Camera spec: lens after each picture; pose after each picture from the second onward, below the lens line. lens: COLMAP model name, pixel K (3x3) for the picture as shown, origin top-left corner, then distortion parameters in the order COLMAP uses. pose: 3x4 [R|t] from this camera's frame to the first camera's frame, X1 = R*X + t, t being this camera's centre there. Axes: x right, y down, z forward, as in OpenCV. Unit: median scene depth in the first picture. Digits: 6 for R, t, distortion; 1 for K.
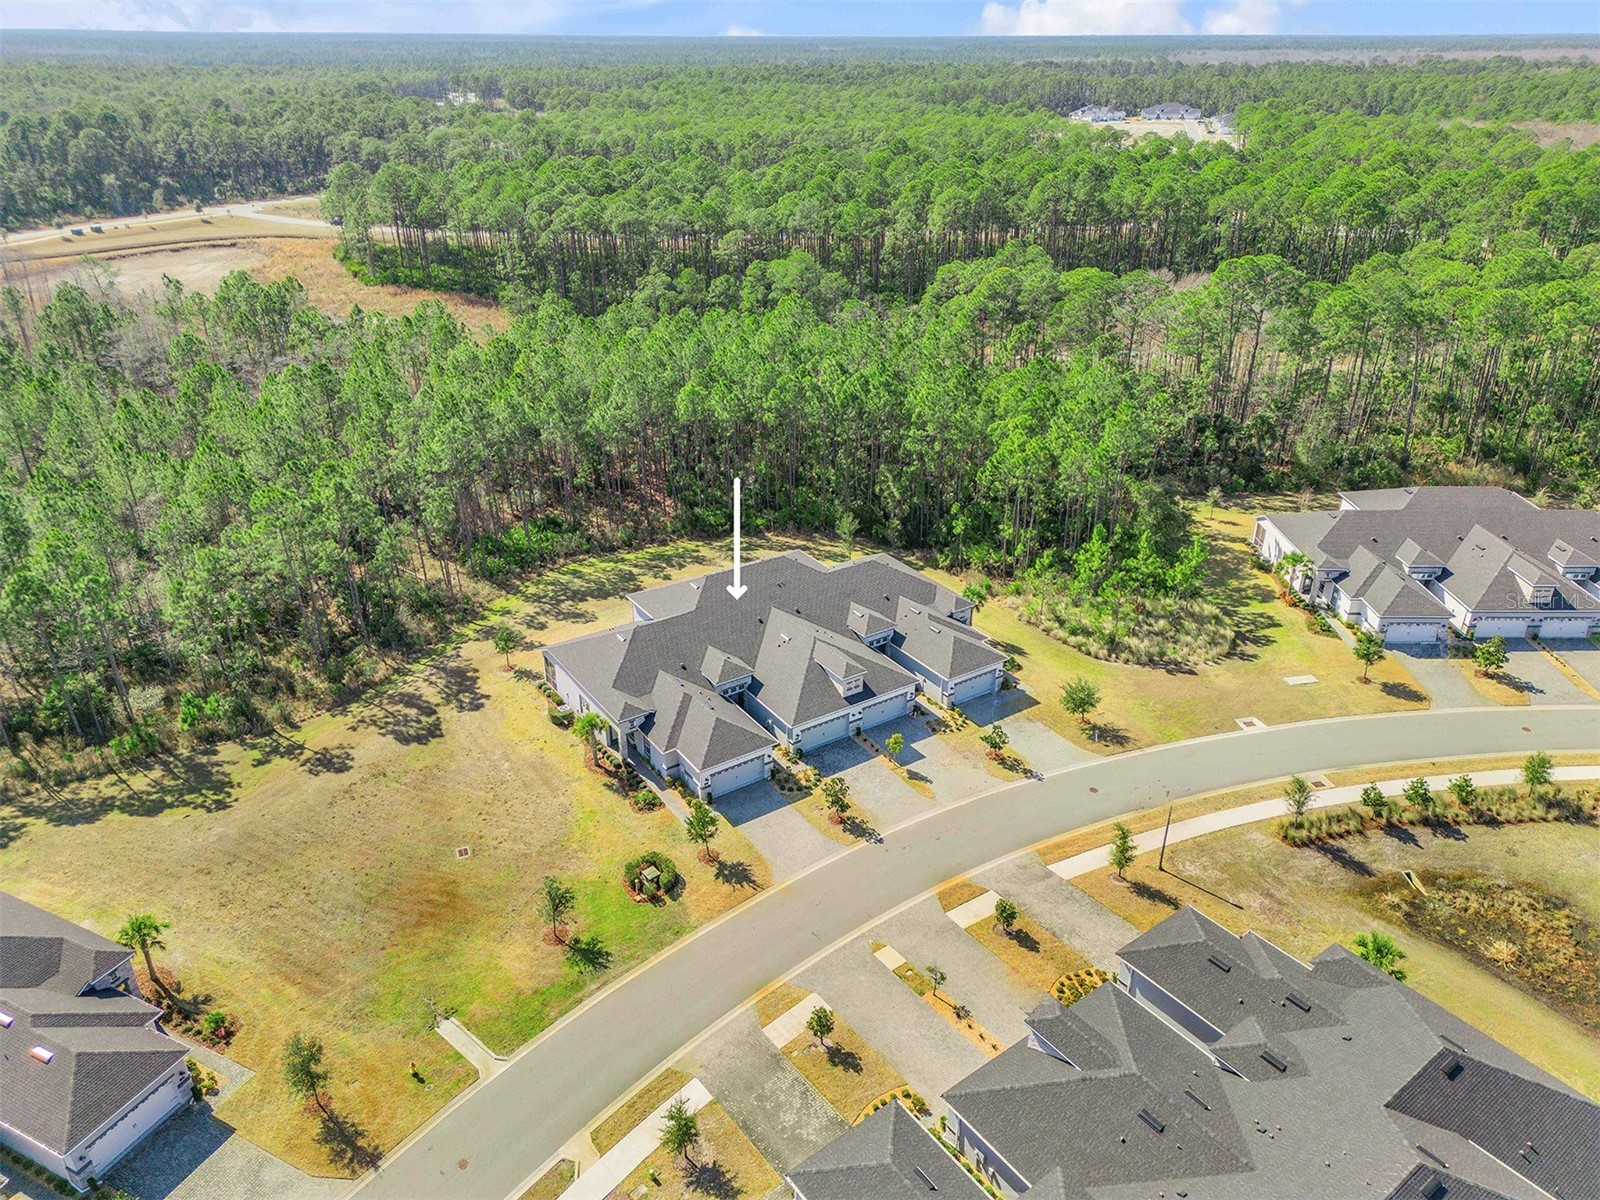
lens RADIAL K [[1122.2, 0, 800.0], [0, 1122.2, 600.0], [0, 0, 1]] dist [0.075812, -0.069504]
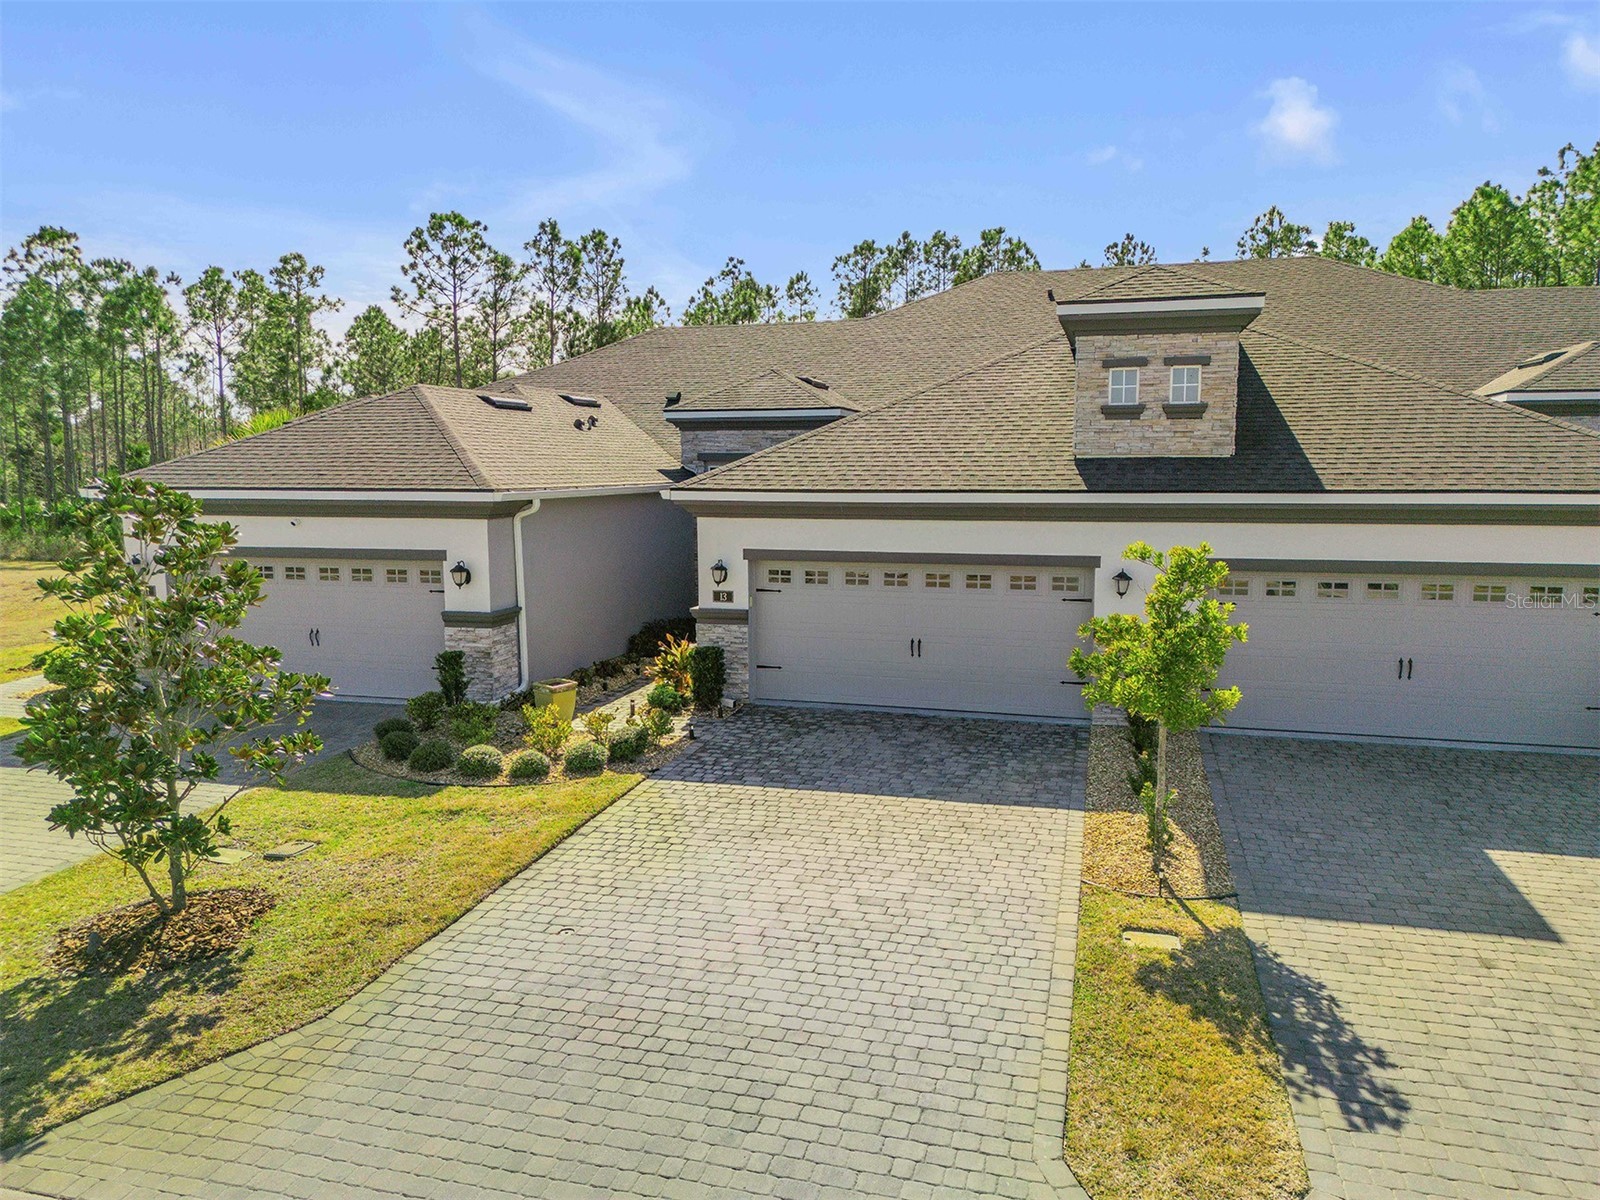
lens RADIAL K [[1121.6, 0, 800.5], [0, 1121.6, 608.5], [0, 0, 1]] dist [0.074203, -0.074058]
pose [[0.651775, 0.093915, -0.752575, 0.131021], [-0.335212, 0.925788, -0.174784, 0.142051], [0.680310, 0.366192, 0.634887, 0.830061]]
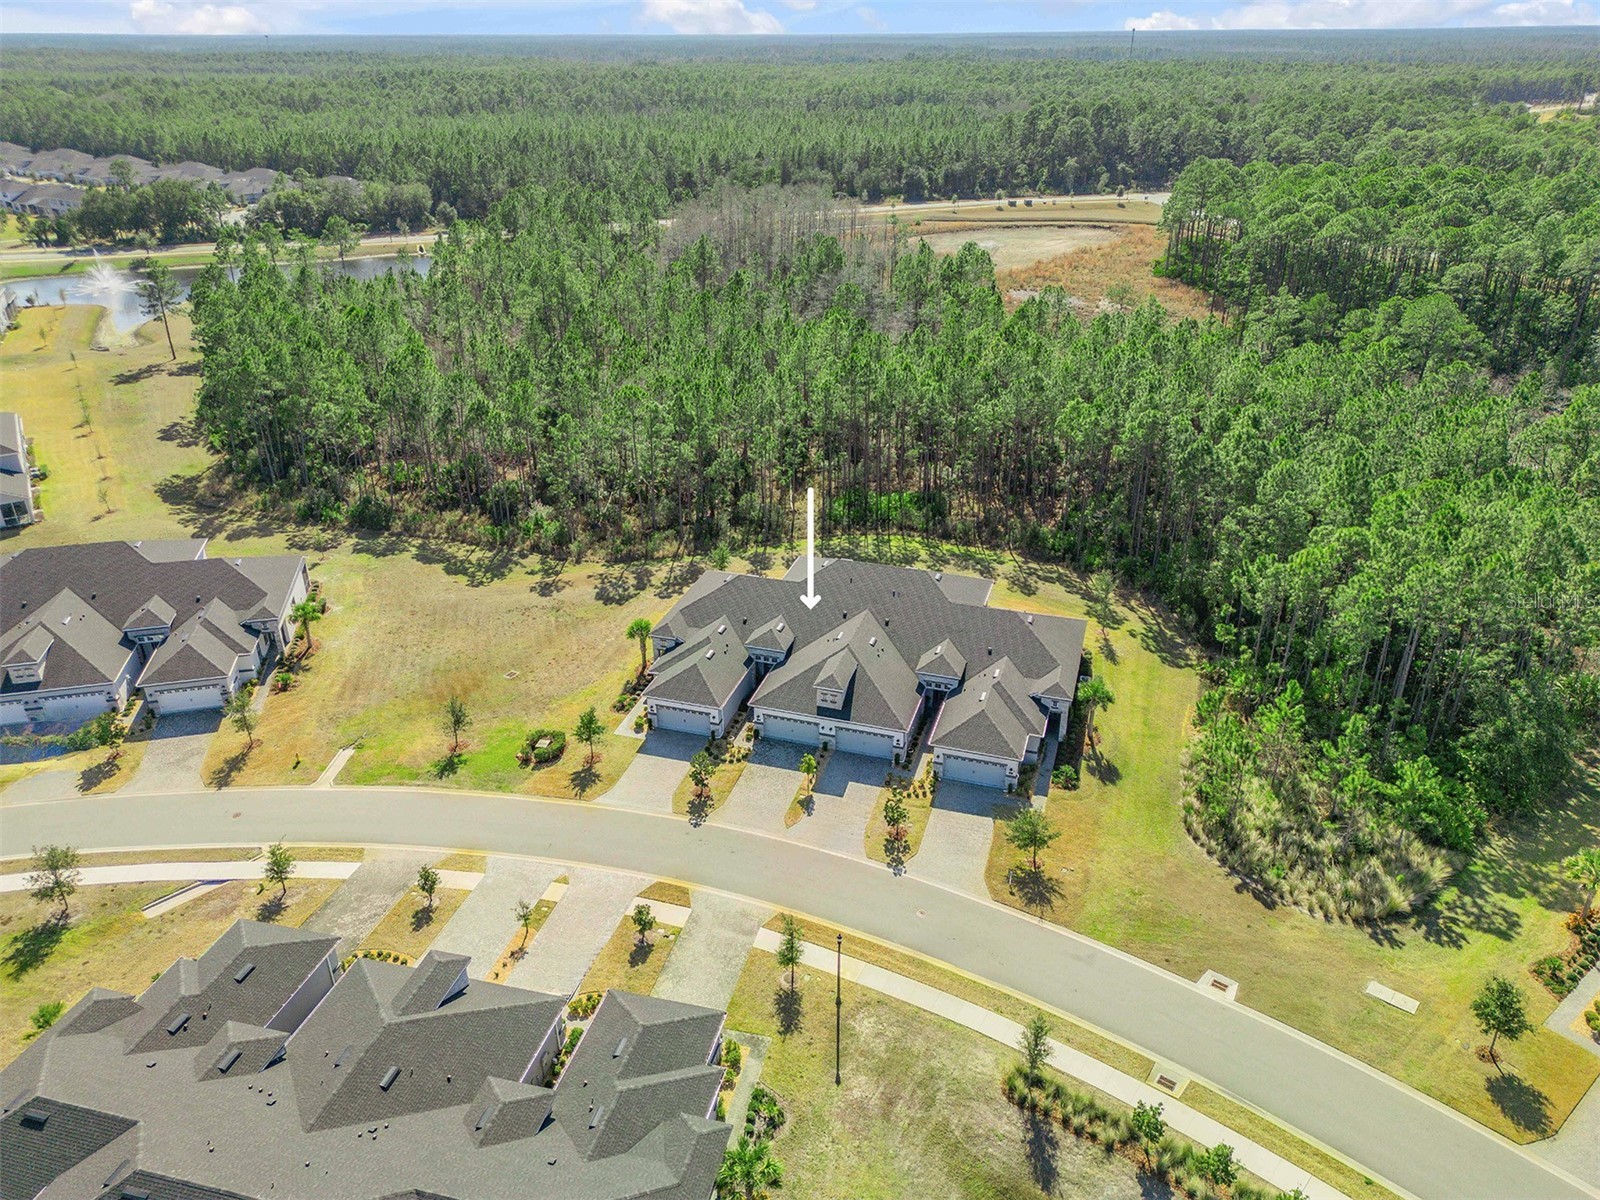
lens RADIAL K [[1122.2, 0, 800.0], [0, 1122.2, 600.0], [0, 0, 1]] dist [0.075812, -0.069504]
pose [[0.627425, 0.345415, -0.697872, 0.645786], [-0.344163, 0.926951, 0.149377, -0.132329], [0.698491, 0.146459, 0.700472, 0.273517]]
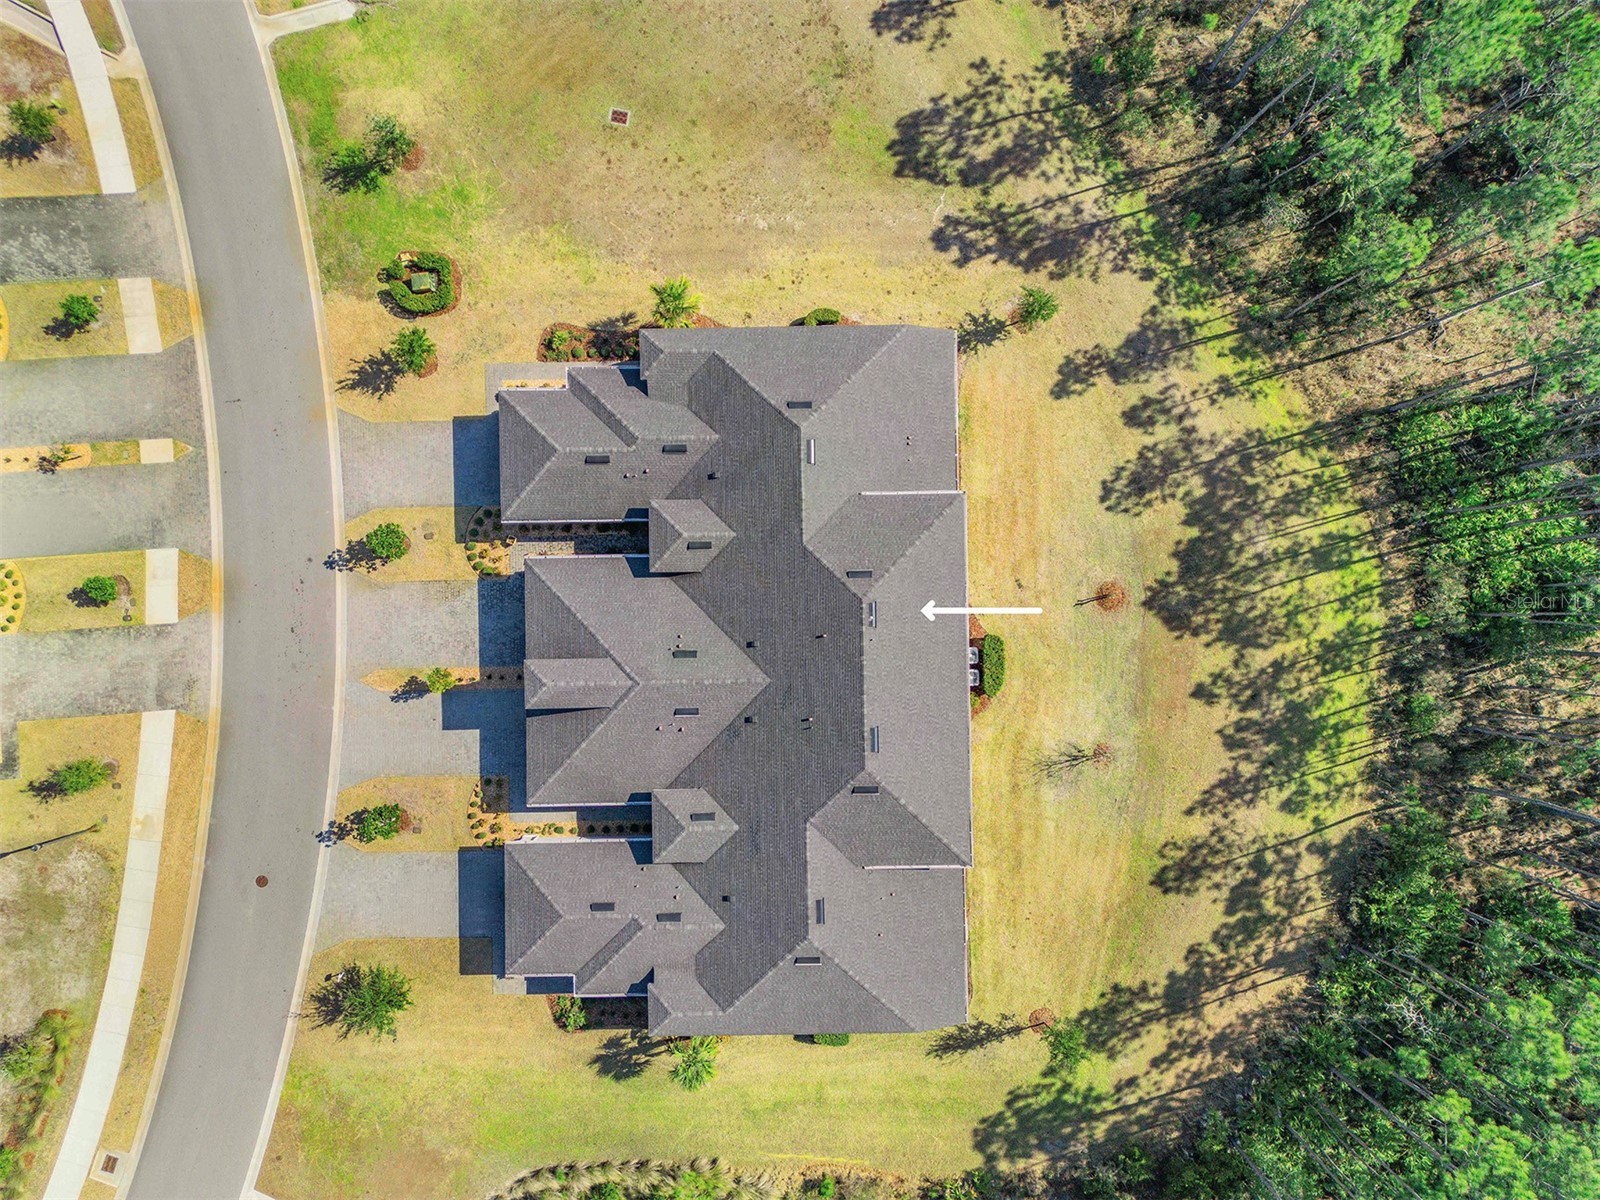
lens RADIAL K [[1122.2, 0, 800.0], [0, 1122.2, 600.0], [0, 0, 1]] dist [0.075812, -0.069504]
pose [[-0.540695, 0.841215, -0.002379, -0.068281], [-0.379114, -0.241151, 0.893375, -0.513422], [0.750947, 0.483946, 0.449305, 0.761133]]
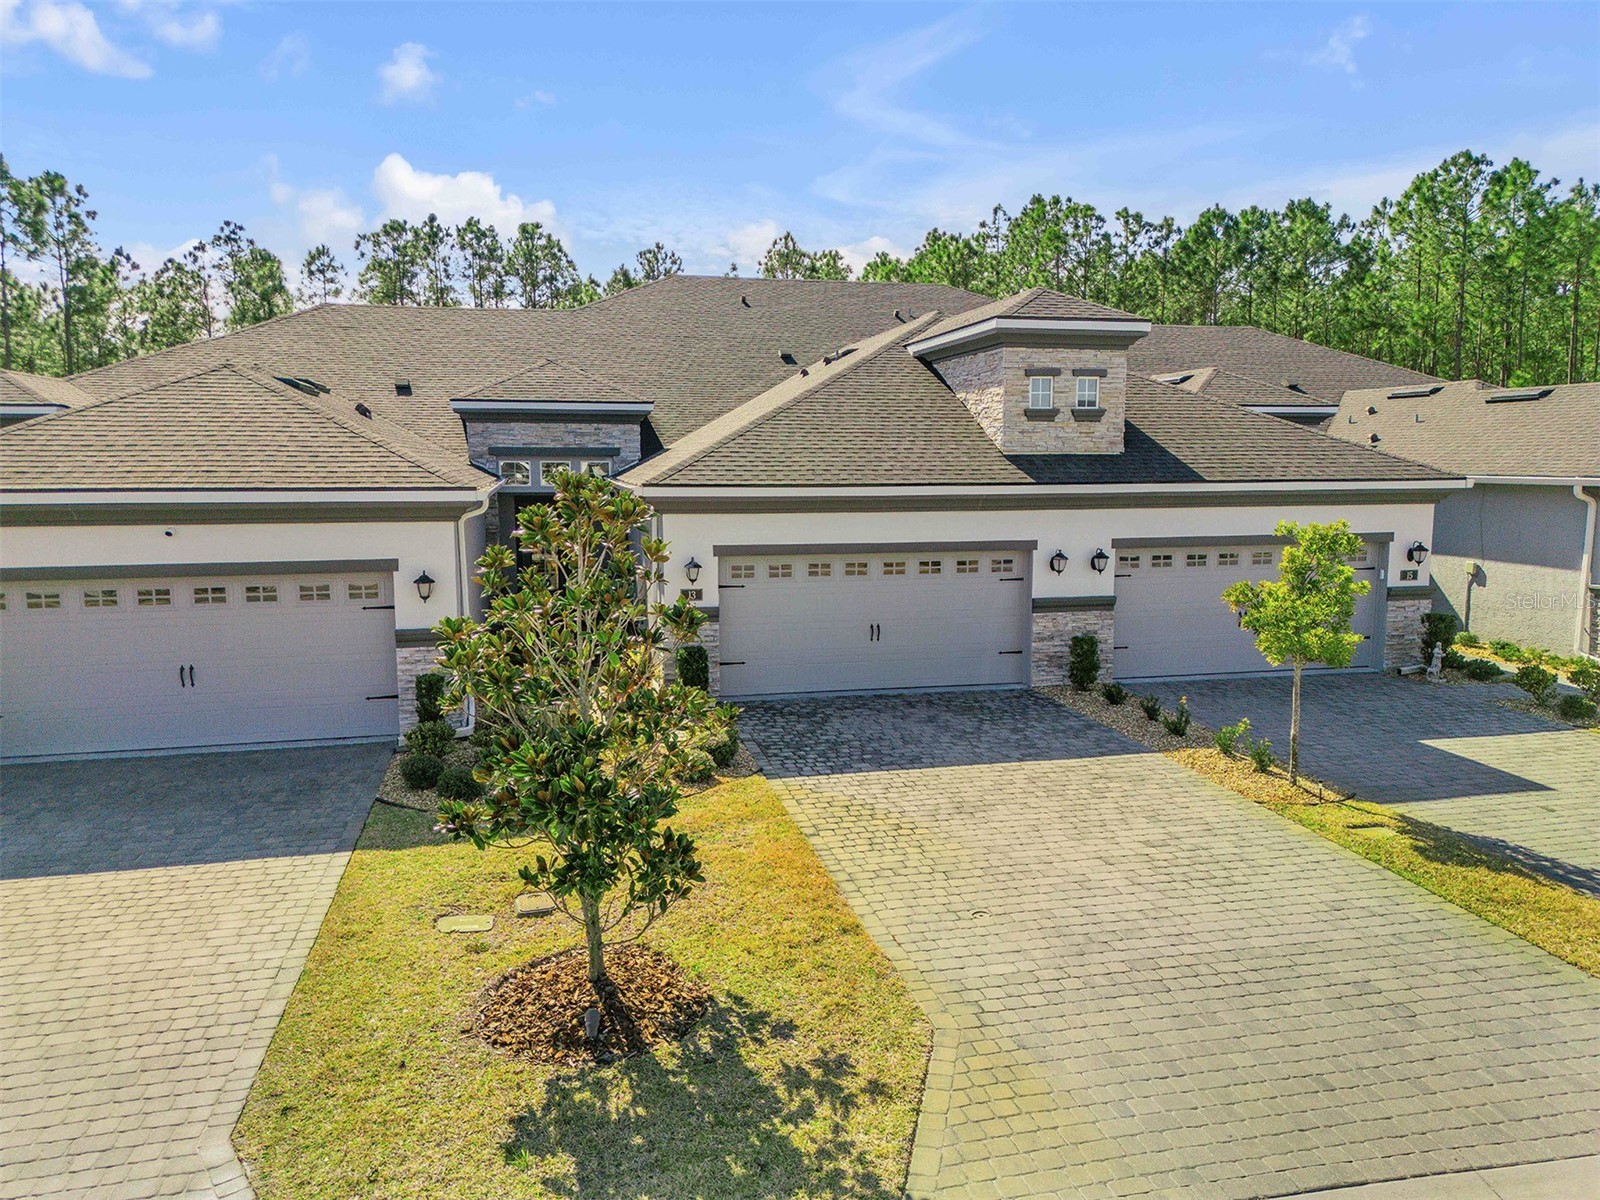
lens RADIAL K [[1121.6, 0, 800.5], [0, 1121.6, 608.5], [0, 0, 1]] dist [0.074203, -0.074058]
pose [[0.935299, 0.043630, -0.351159, 0.069798], [-0.155479, 0.942116, -0.297059, 0.162931], [0.317871, 0.332436, 0.887944, 0.788476]]
